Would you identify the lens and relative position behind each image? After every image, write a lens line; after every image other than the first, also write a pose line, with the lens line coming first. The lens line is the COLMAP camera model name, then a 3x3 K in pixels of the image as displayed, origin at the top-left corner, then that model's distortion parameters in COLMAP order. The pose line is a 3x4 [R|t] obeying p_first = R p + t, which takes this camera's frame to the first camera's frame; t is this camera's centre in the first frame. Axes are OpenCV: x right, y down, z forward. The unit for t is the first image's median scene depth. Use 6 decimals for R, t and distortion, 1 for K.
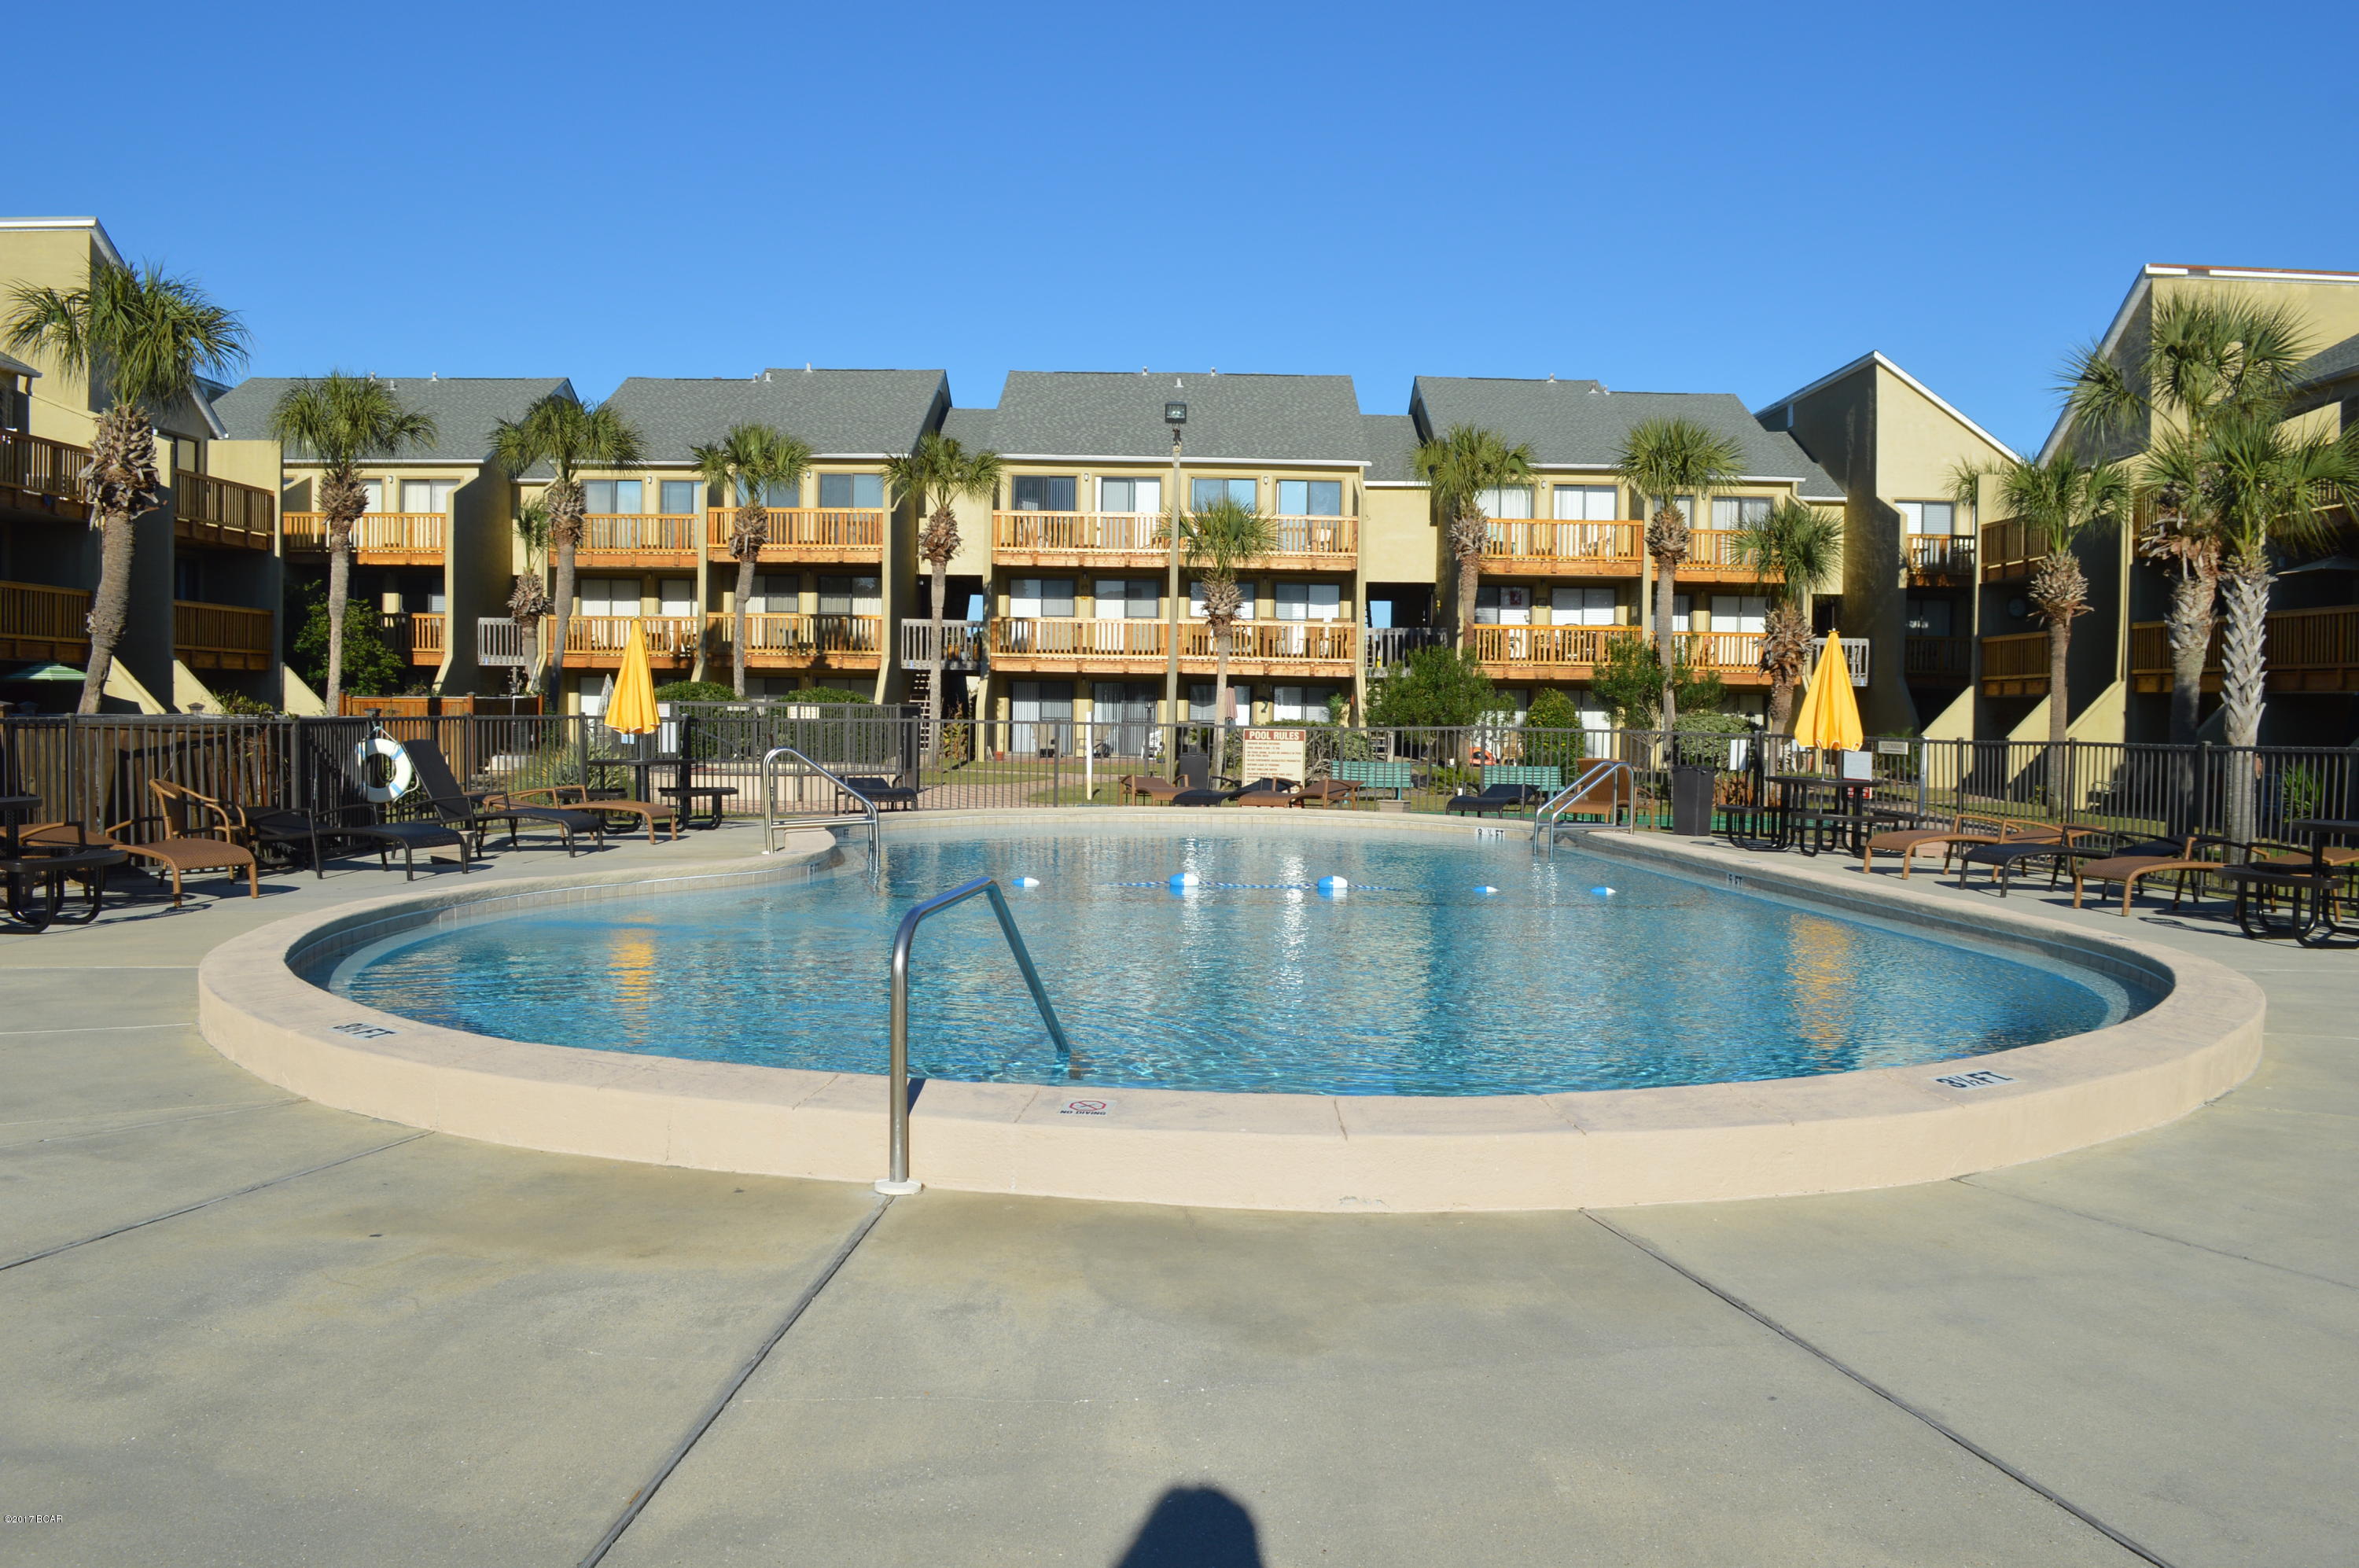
lens RADIAL K [[1887.7, 0, 1196.2], [0, 1887.7, 785.3], [0, 0, 1]] dist [-0.085069, 0.012940]
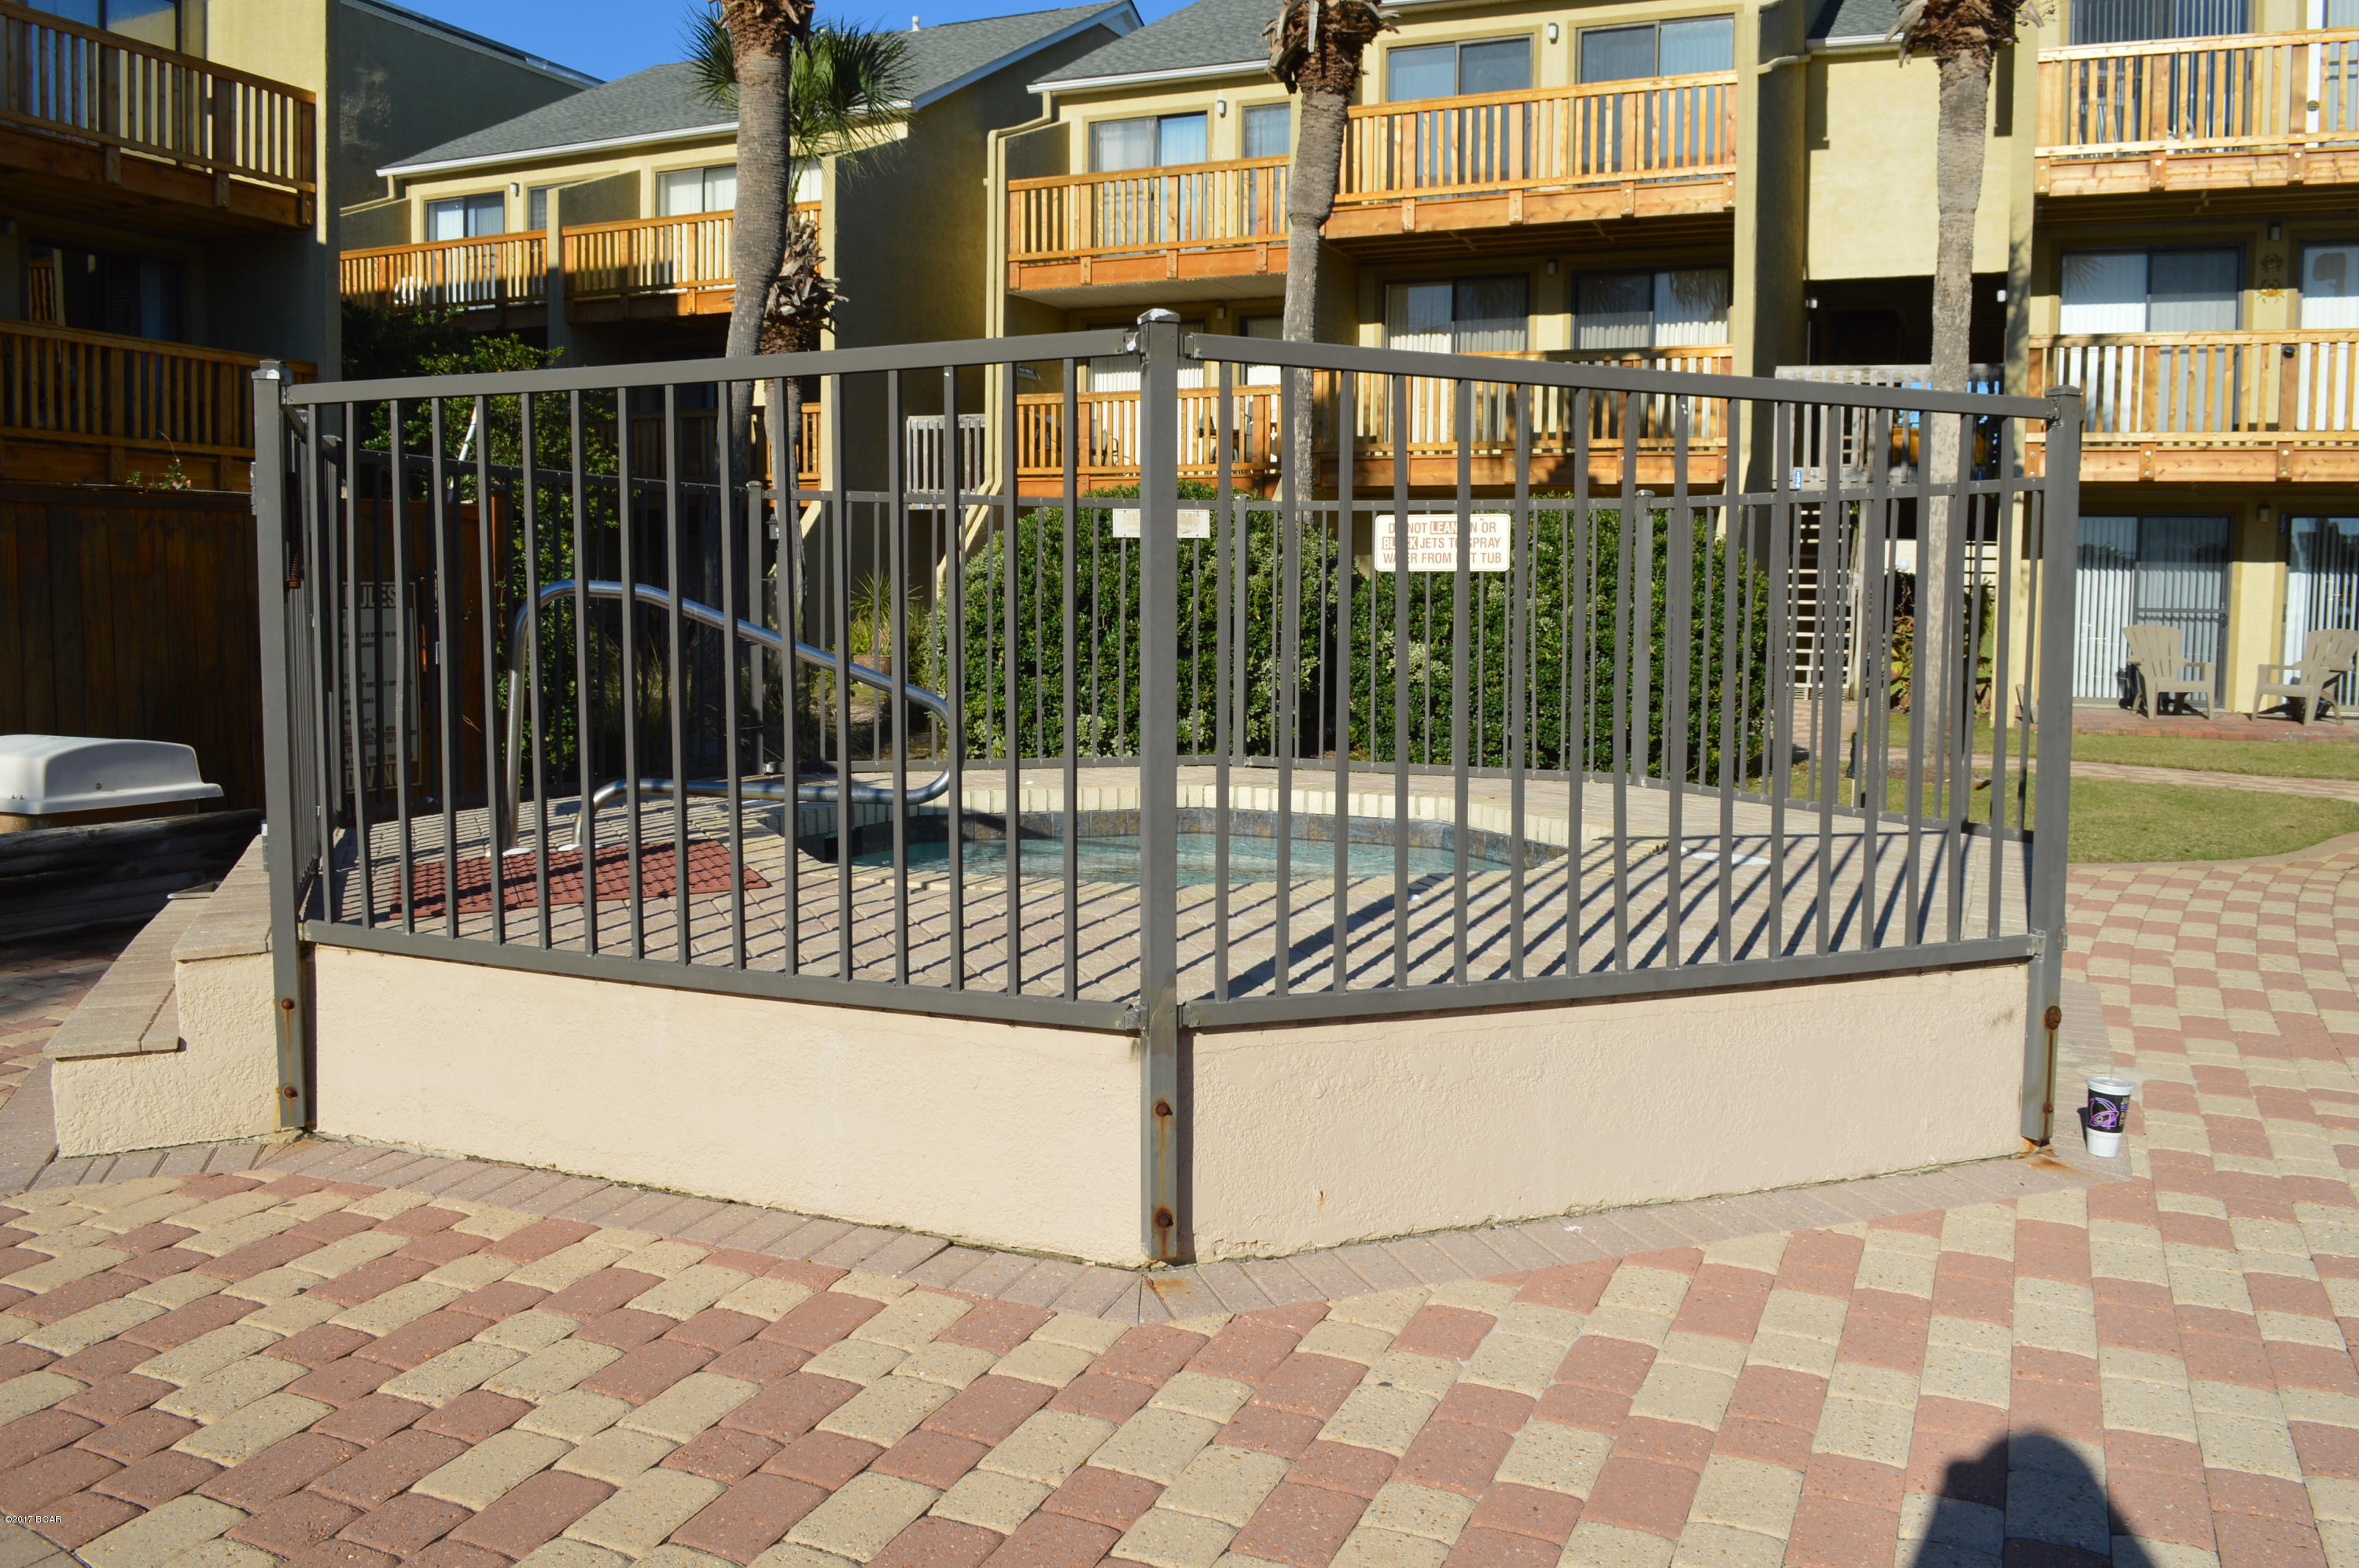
lens RADIAL K [[1887.7, 0, 1196.2], [0, 1887.7, 785.3], [0, 0, 1]] dist [-0.085069, 0.012940]
pose [[0.915403, 0.032439, -0.401230, -0.107651], [-0.022770, 0.999325, 0.028844, -0.006578], [0.401895, -0.017268, 0.915523, 0.583002]]
